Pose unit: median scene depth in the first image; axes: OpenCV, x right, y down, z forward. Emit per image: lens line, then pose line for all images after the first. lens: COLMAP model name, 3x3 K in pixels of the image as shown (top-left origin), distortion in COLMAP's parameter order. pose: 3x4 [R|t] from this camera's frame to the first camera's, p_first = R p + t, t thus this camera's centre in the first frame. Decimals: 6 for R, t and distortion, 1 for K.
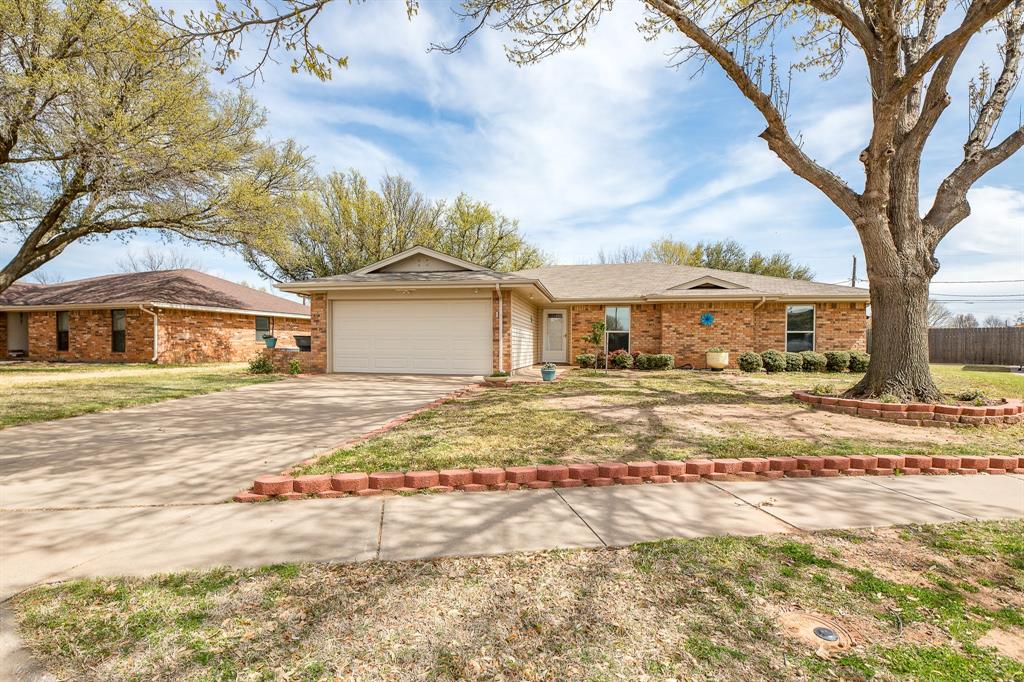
lens RADIAL K [[486.8, 0, 494.6], [0, 486.8, 353.4], [0, 0, 1]] dist [-0.000263, 0.000038]
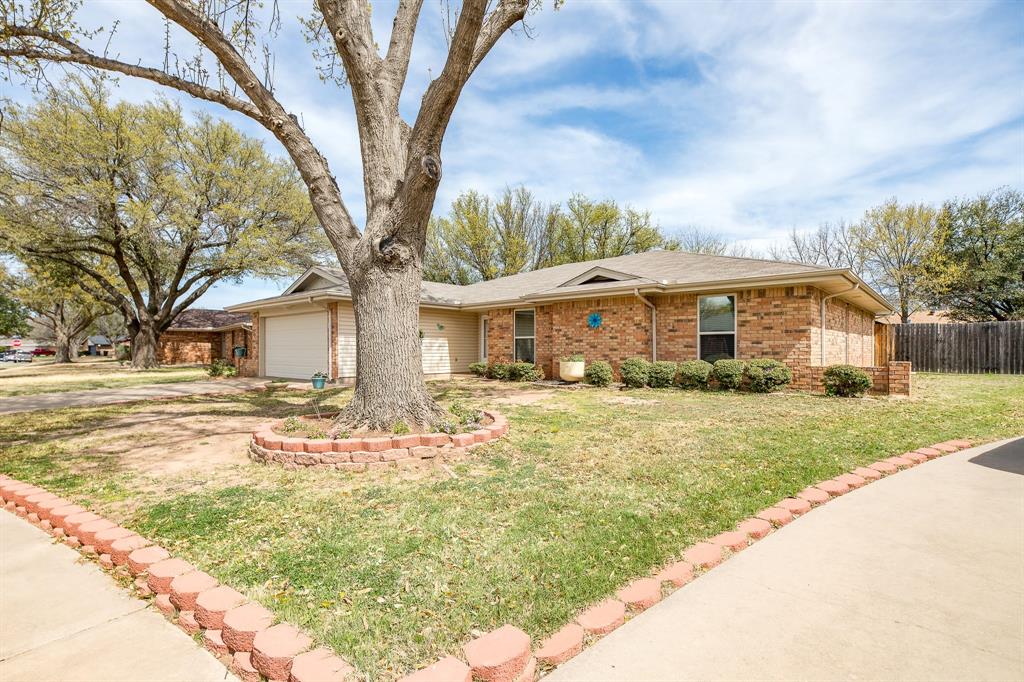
lens RADIAL K [[532.4, 0, 510.8], [0, 532.4, 351.2], [0, 0, 1]] dist [0.106361, 0.000177]
pose [[0.854502, -0.006230, -0.519411, 0.780416], [-0.002035, 0.999880, -0.015340, -0.004913], [0.519444, 0.014165, 0.854387, 0.169952]]
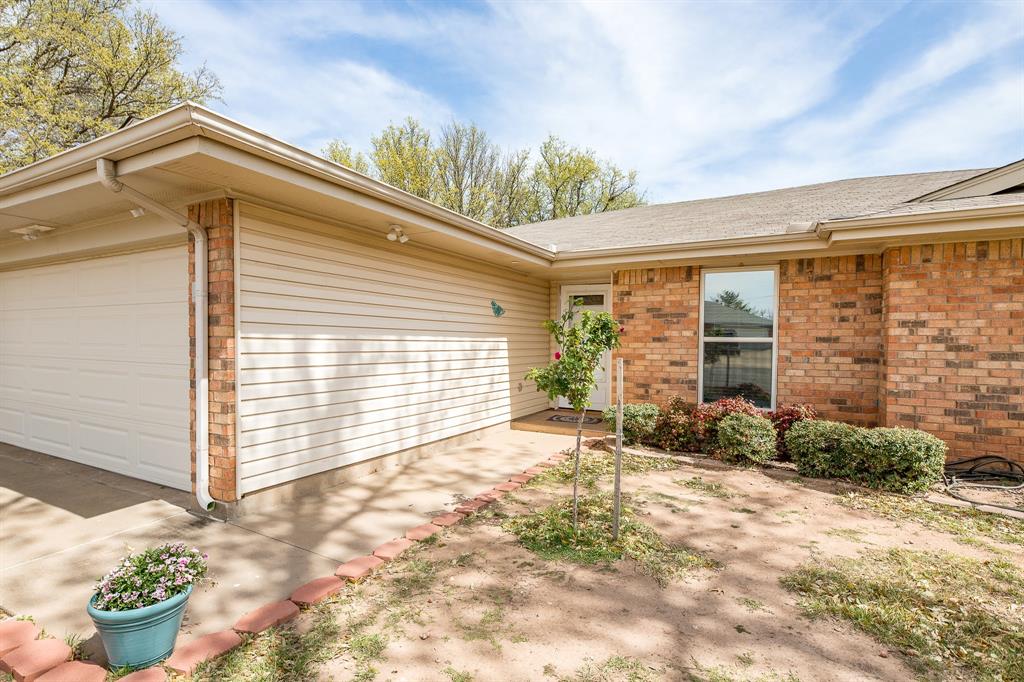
lens RADIAL K [[501.6, 0, 502.8], [0, 501.6, 353.4], [0, 0, 1]] dist [0.001603, 0.000275]
pose [[0.955329, 0.007984, -0.295436, 0.210587], [-0.005437, 0.999941, 0.009442, -0.039459], [0.295494, -0.007413, 0.955316, 0.640555]]
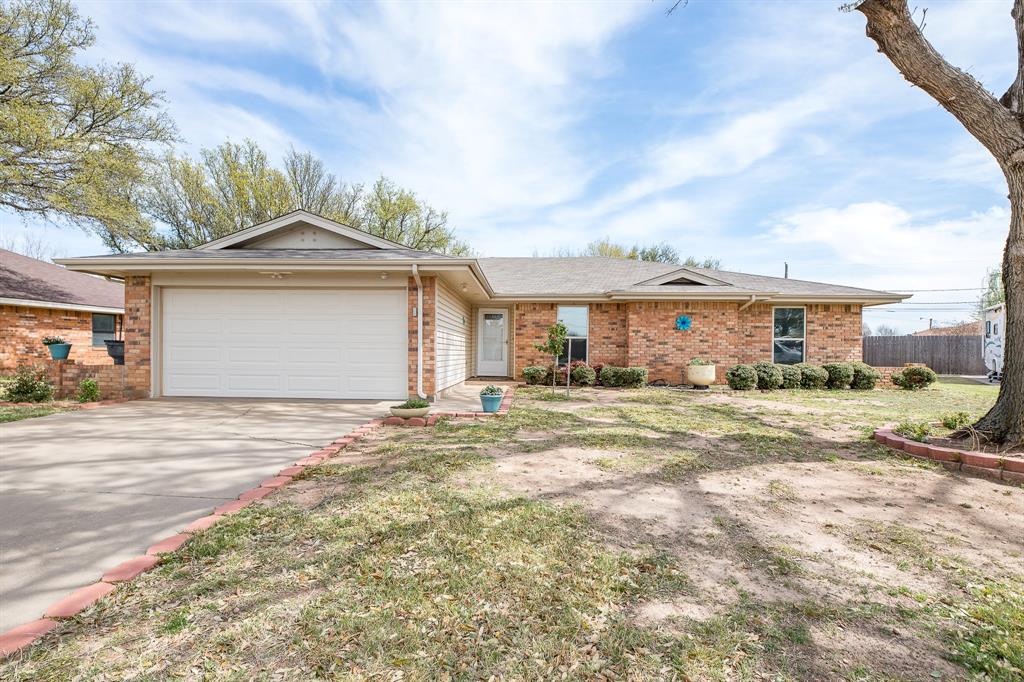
lens RADIAL K [[486.8, 0, 494.6], [0, 486.8, 353.4], [0, 0, 1]] dist [-0.000263, 0.000038]
pose [[0.989455, 0.001934, 0.144831, 0.014354], [-0.000594, 0.999957, -0.009296, -0.012162], [-0.144843, 0.009112, 0.989413, 0.255380]]
